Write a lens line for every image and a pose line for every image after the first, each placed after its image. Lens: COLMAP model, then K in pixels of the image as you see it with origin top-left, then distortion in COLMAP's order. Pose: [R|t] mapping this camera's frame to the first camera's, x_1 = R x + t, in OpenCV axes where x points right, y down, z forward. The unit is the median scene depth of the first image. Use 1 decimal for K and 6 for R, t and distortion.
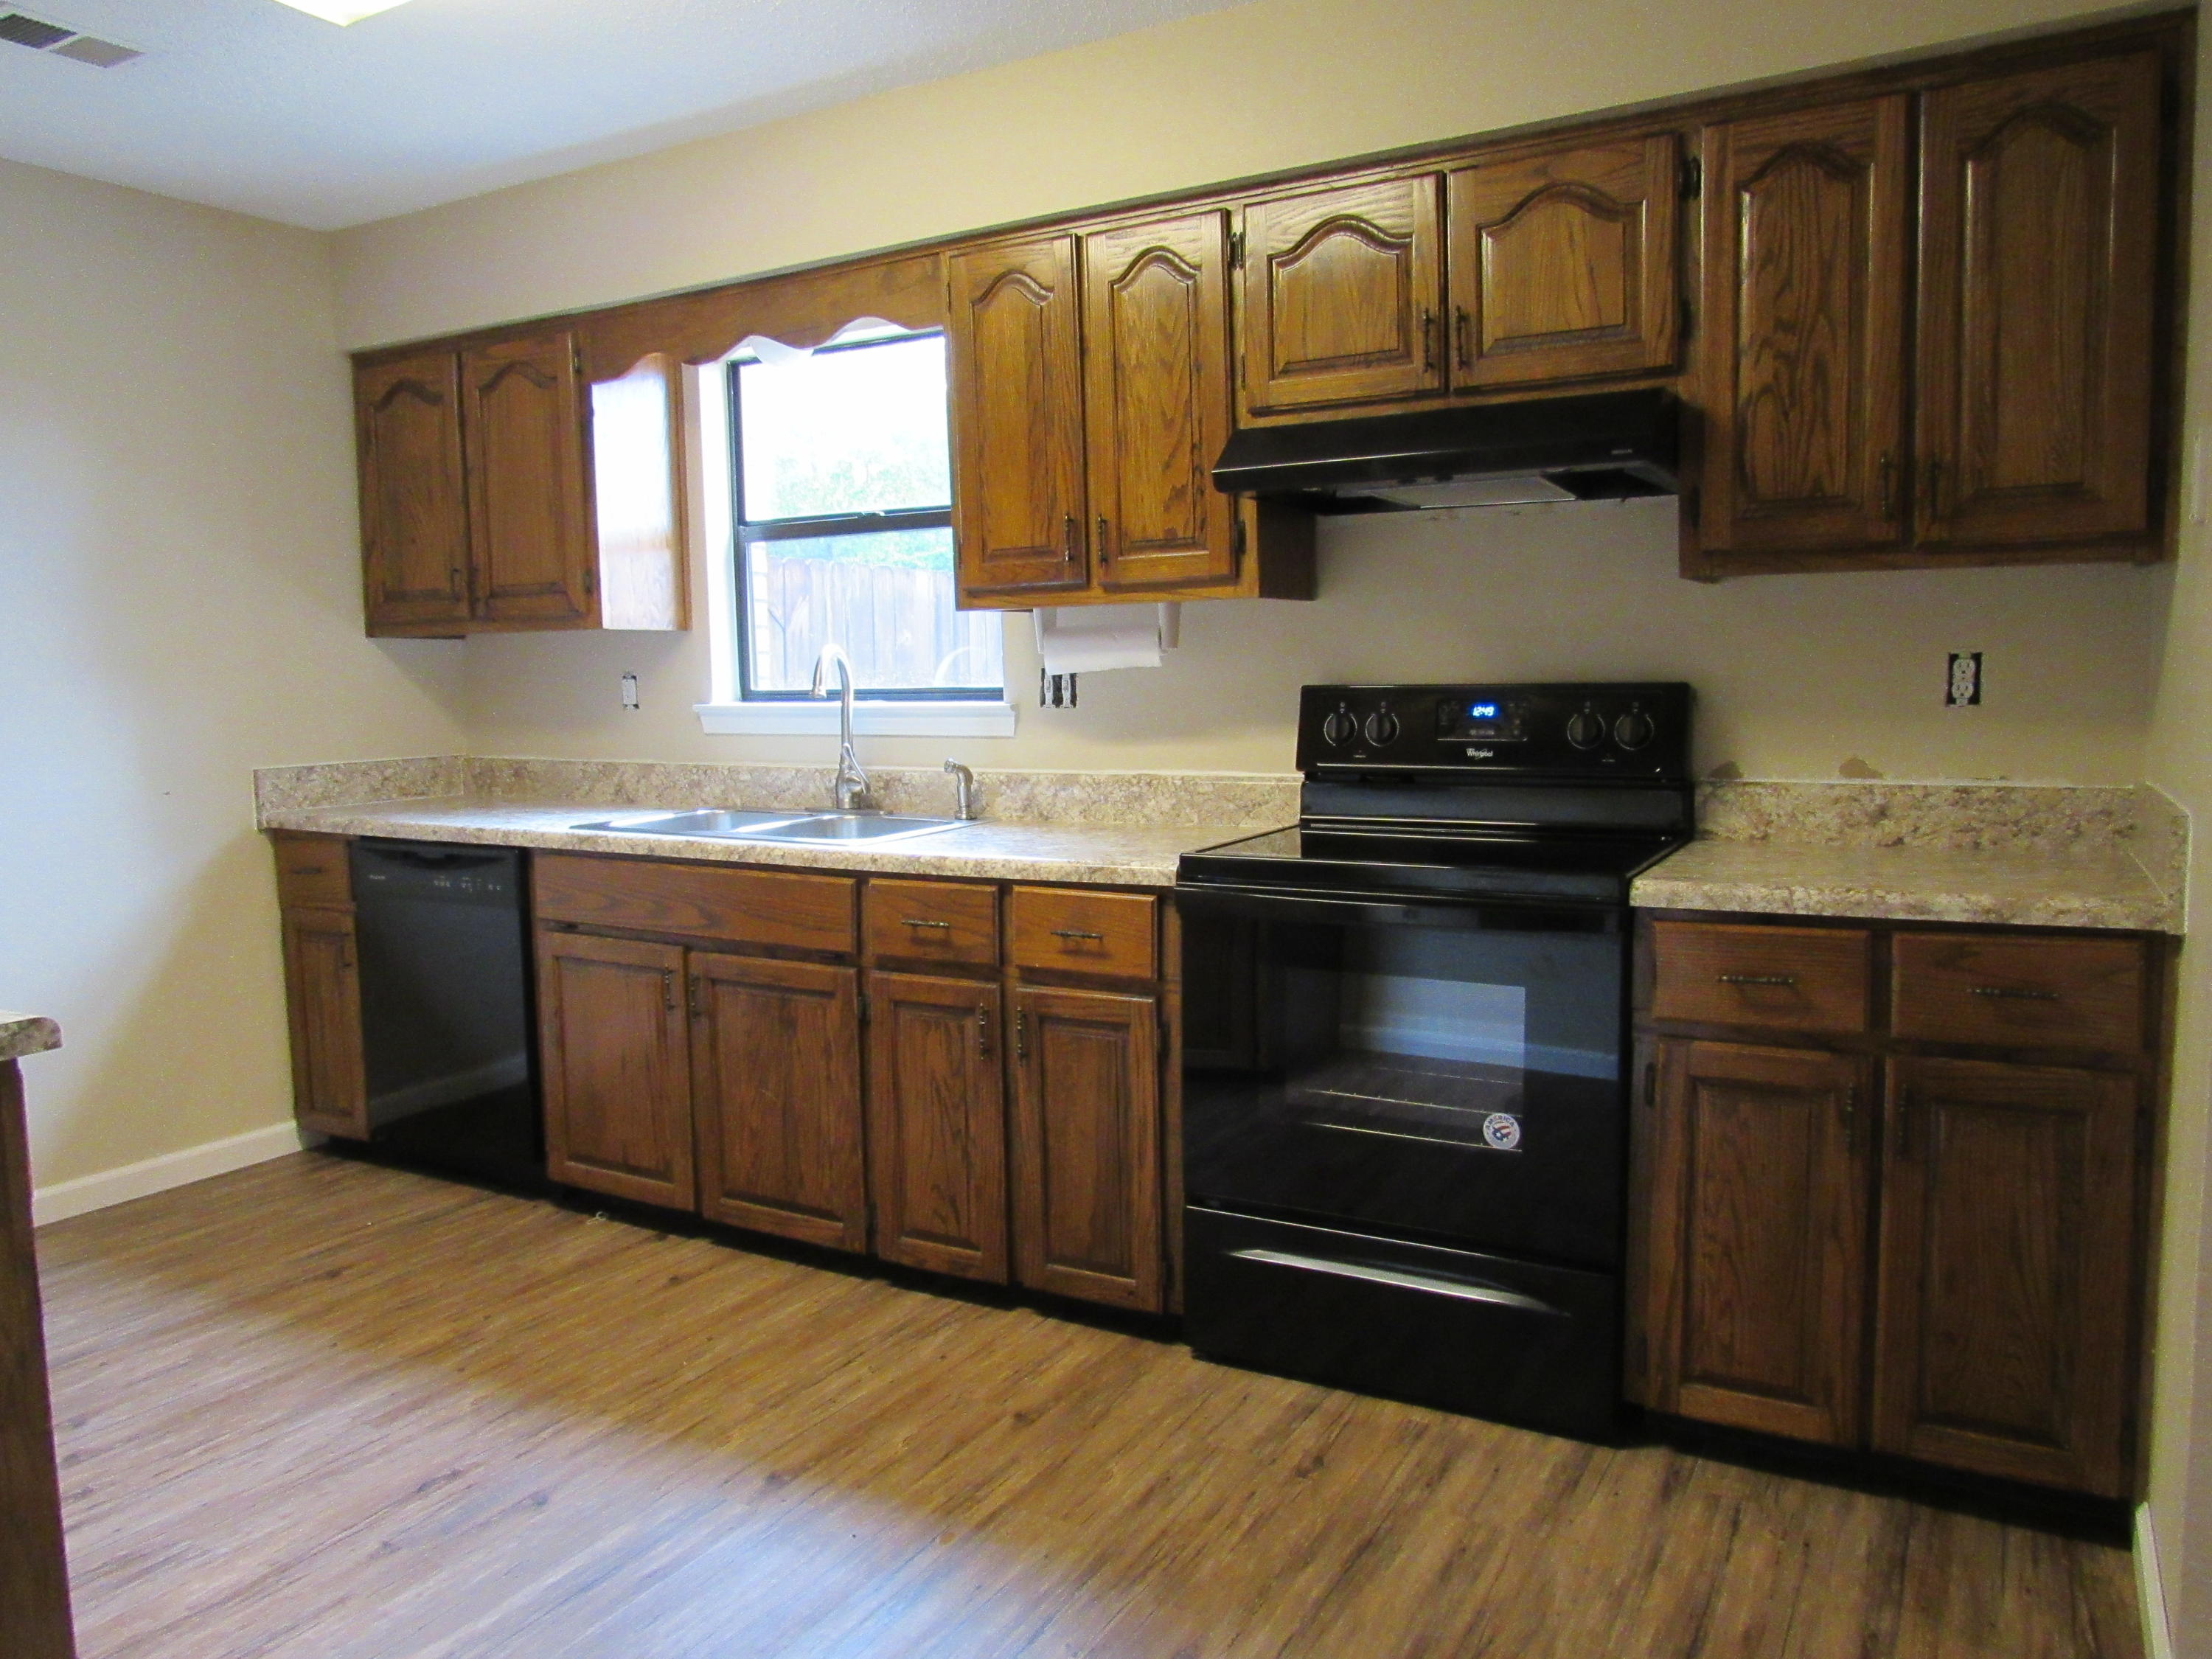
lens RADIAL K [[1578.9, 0, 1093.4], [0, 1578.9, 833.6], [0, 0, 1]] dist [-0.044419, 0.006558]
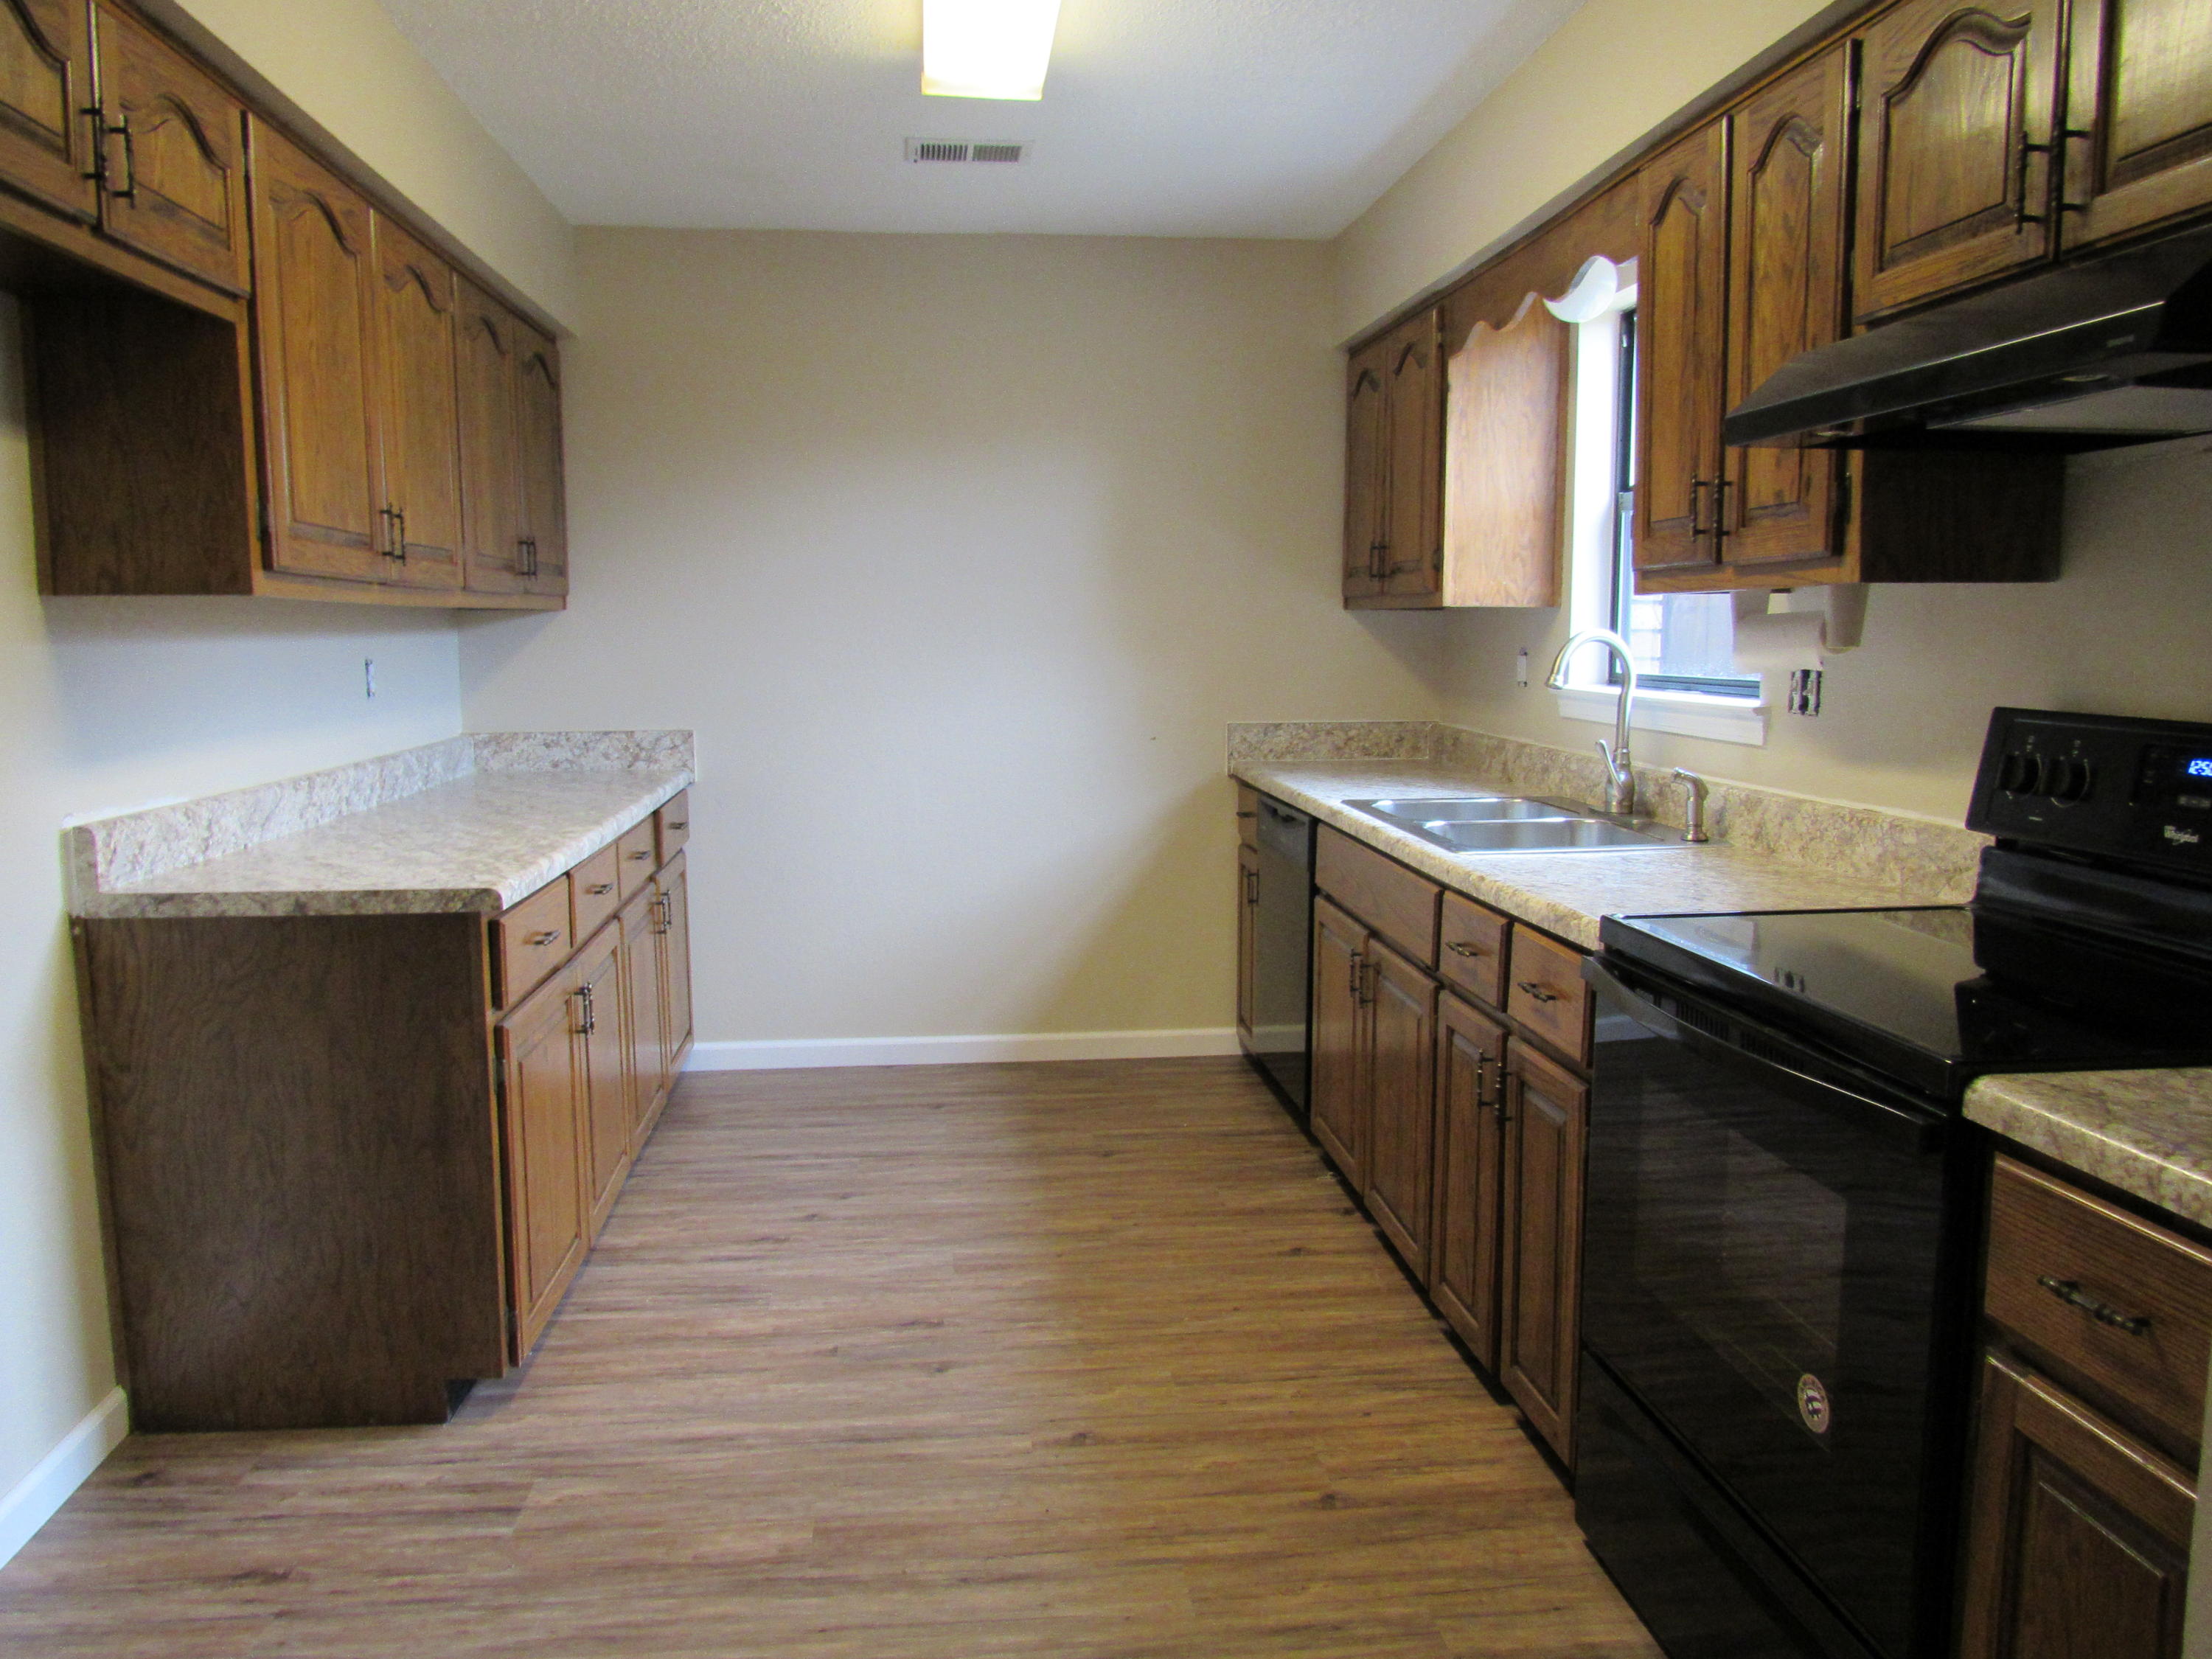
lens RADIAL K [[1578.9, 0, 1093.4], [0, 1578.9, 833.6], [0, 0, 1]] dist [-0.044419, 0.006558]
pose [[0.582137, 0.119712, -0.804230, 0.452072], [-0.090661, 0.992491, 0.082110, -0.058663], [0.808020, 0.025113, 0.588619, 0.282641]]
